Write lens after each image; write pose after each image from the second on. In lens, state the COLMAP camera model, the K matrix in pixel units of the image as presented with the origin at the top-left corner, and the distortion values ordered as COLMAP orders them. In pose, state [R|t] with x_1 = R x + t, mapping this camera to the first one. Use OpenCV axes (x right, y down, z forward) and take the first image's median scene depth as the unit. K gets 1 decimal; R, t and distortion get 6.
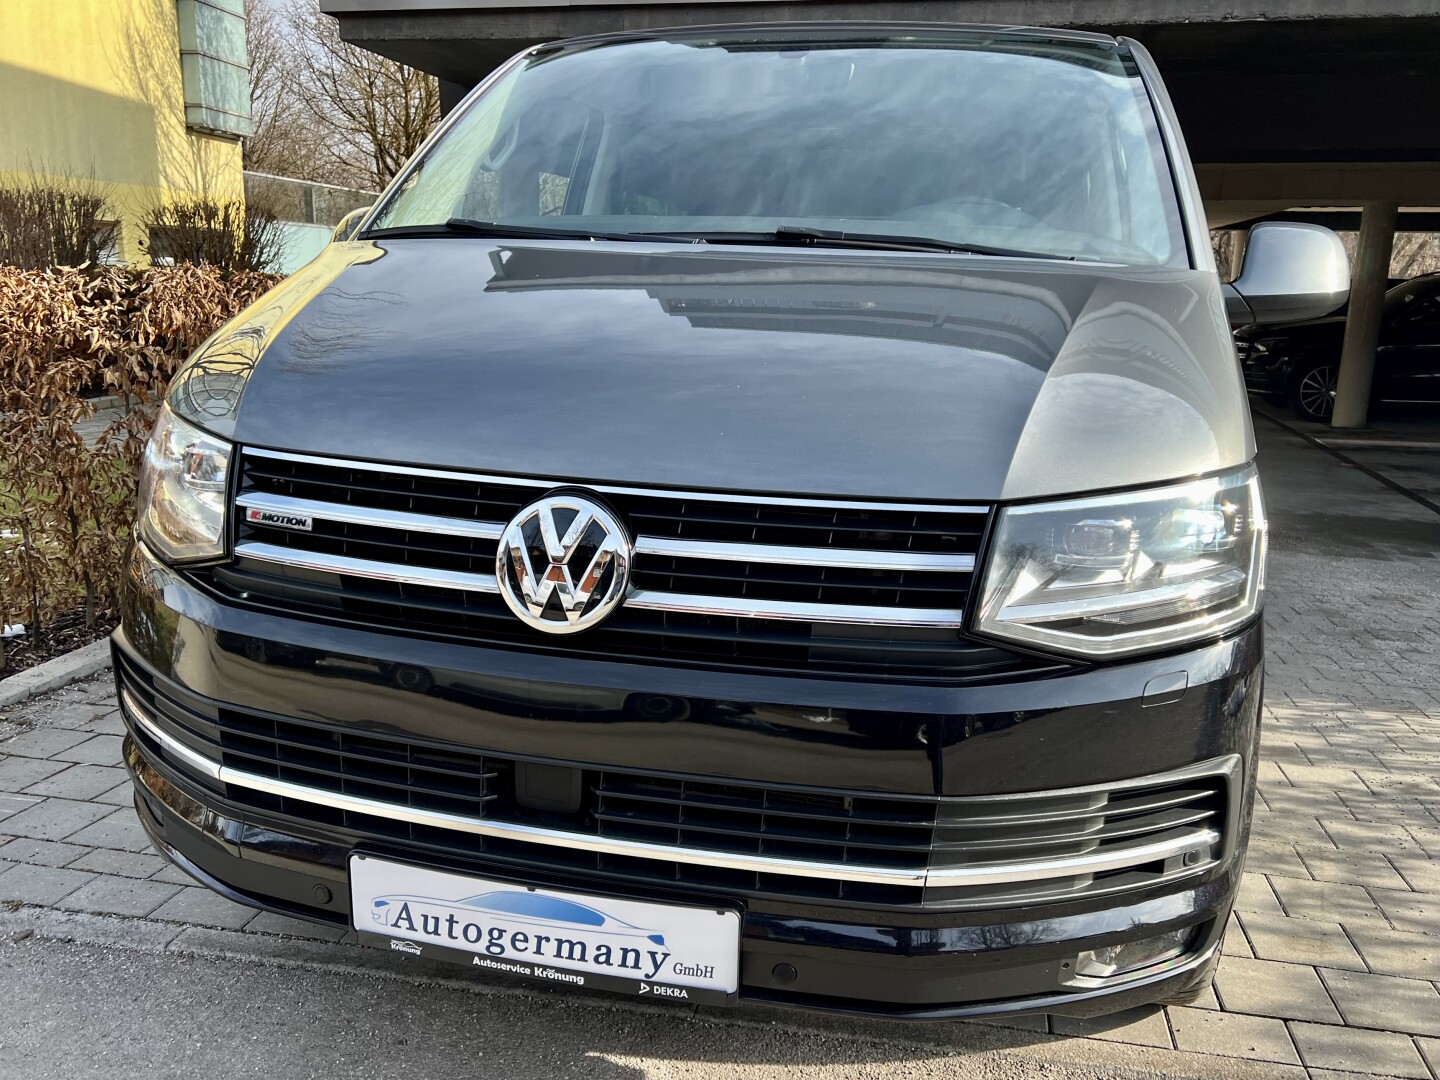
lens RADIAL K [[1205.3, 0, 720.0], [0, 1205.3, 540.0], [0, 0, 1]] dist [0.003360, 0.000904]
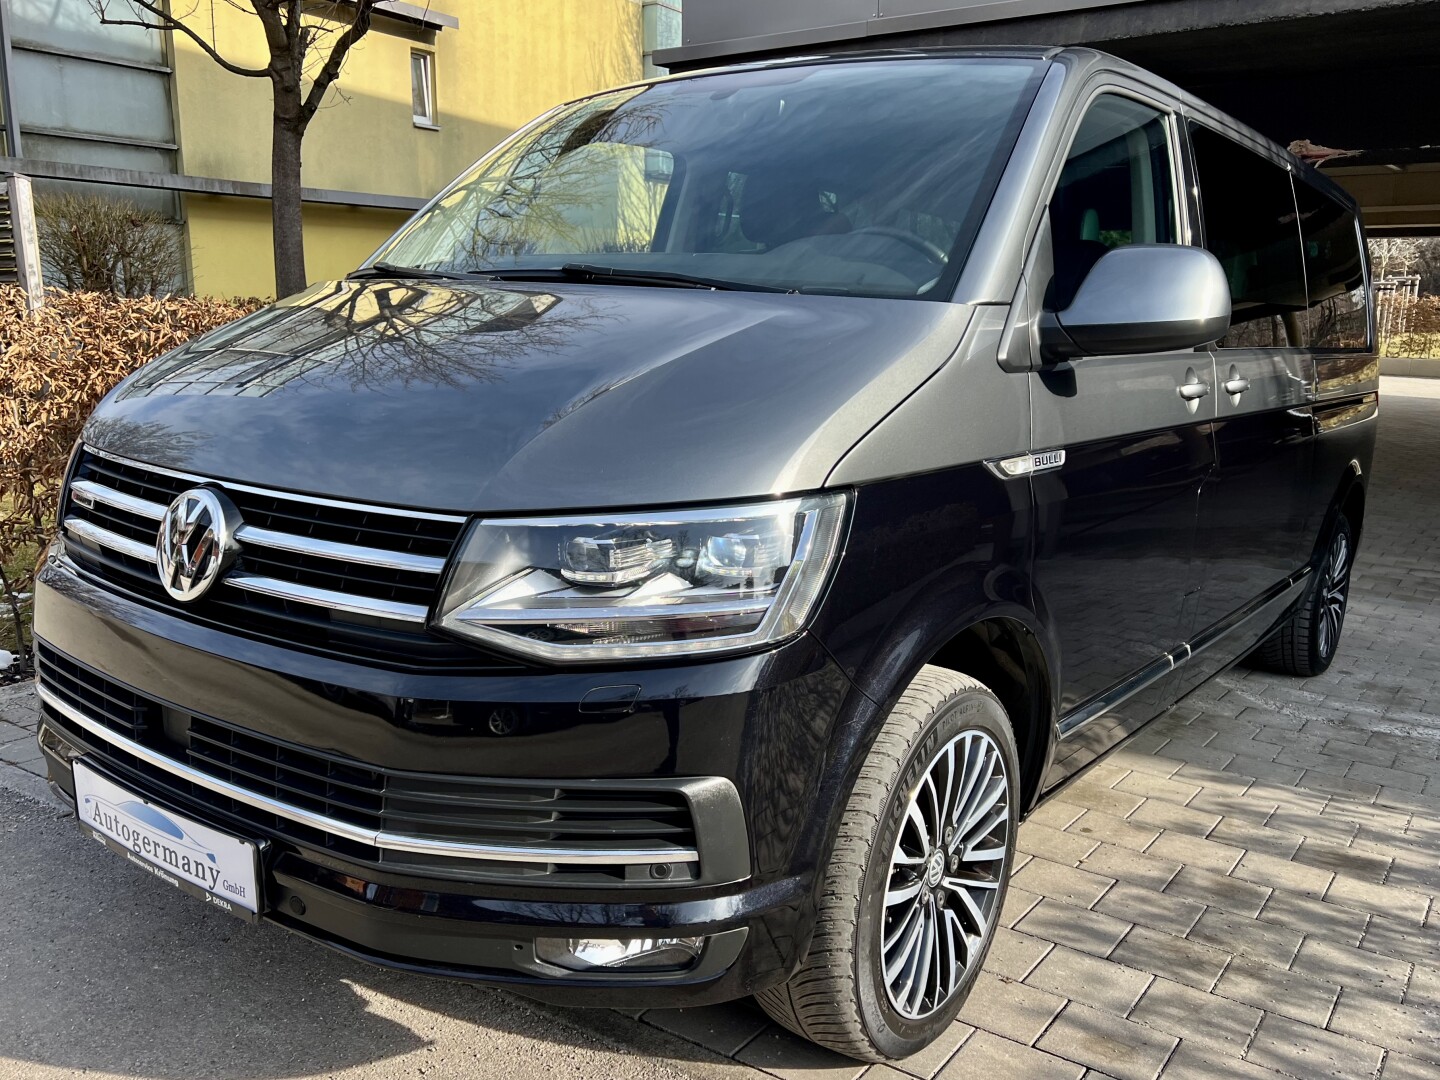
lens RADIAL K [[1193.2, 0, 720.0], [0, 1193.2, 540.0], [0, 0, 1]] dist [-0.040491, -0.001761]
pose [[0.934342, 0.064038, -0.350576, 0.800878], [-0.071227, 0.997431, -0.007635, -0.014527], [0.349186, 0.032104, 0.936503, 0.054652]]
